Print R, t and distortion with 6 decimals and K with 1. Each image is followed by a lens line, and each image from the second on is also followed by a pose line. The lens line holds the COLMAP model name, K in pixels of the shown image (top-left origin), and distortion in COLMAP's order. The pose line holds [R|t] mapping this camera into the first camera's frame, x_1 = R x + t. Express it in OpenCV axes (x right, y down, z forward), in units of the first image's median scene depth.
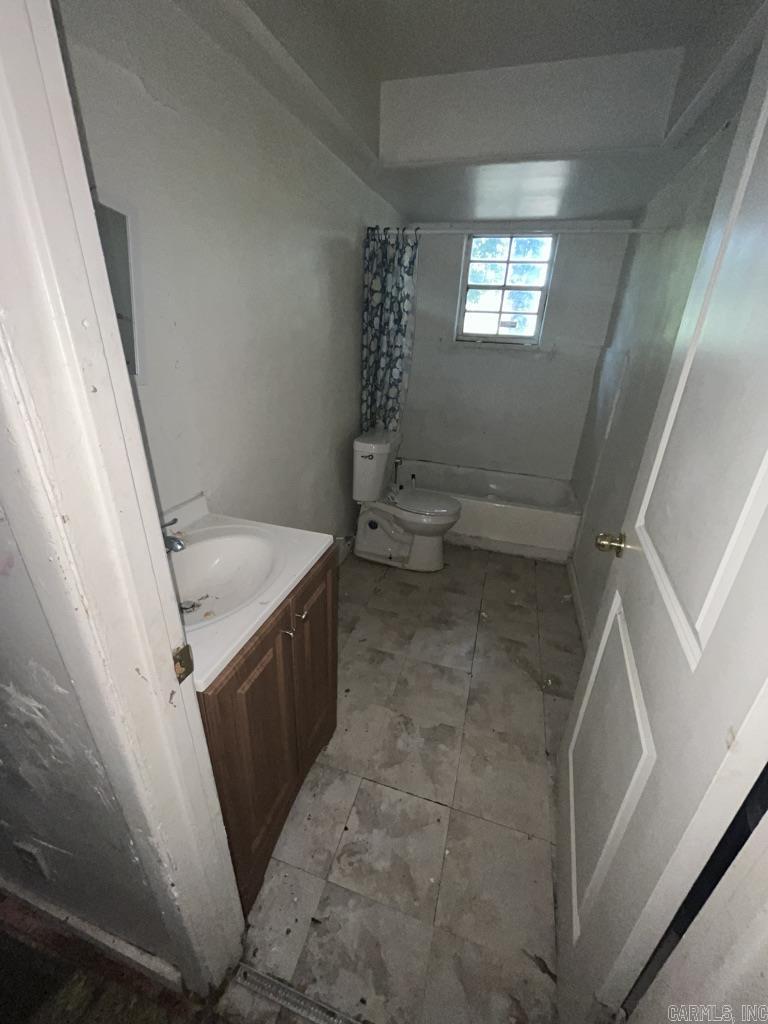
lens RADIAL K [[415.0, 0, 382.9], [0, 415.0, 512.3], [0, 0, 1]] dist [-0.000015, -0.000307]
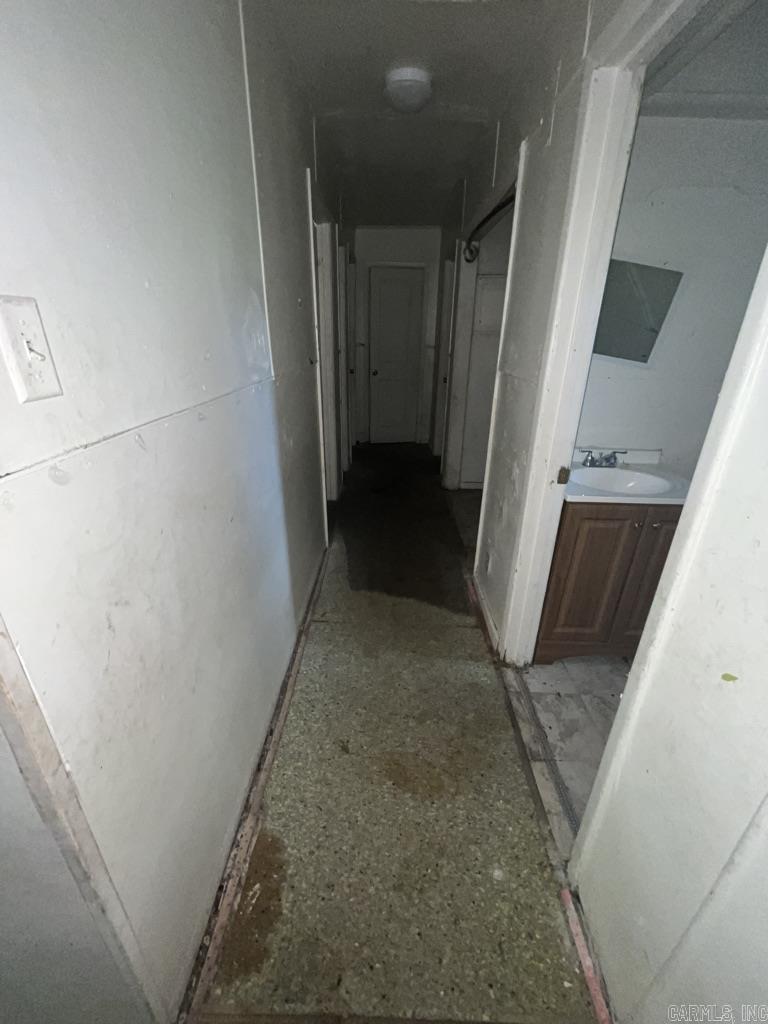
lens RADIAL K [[415.0, 0, 383.7], [0, 415.0, 507.1], [0, 0, 1]] dist [-0.000015, -0.000307]
pose [[0.285467, 0.351812, -0.891481, 0.931714], [-0.398417, 0.889563, 0.223475, 0.279751], [0.871649, 0.291387, 0.394108, -0.499675]]
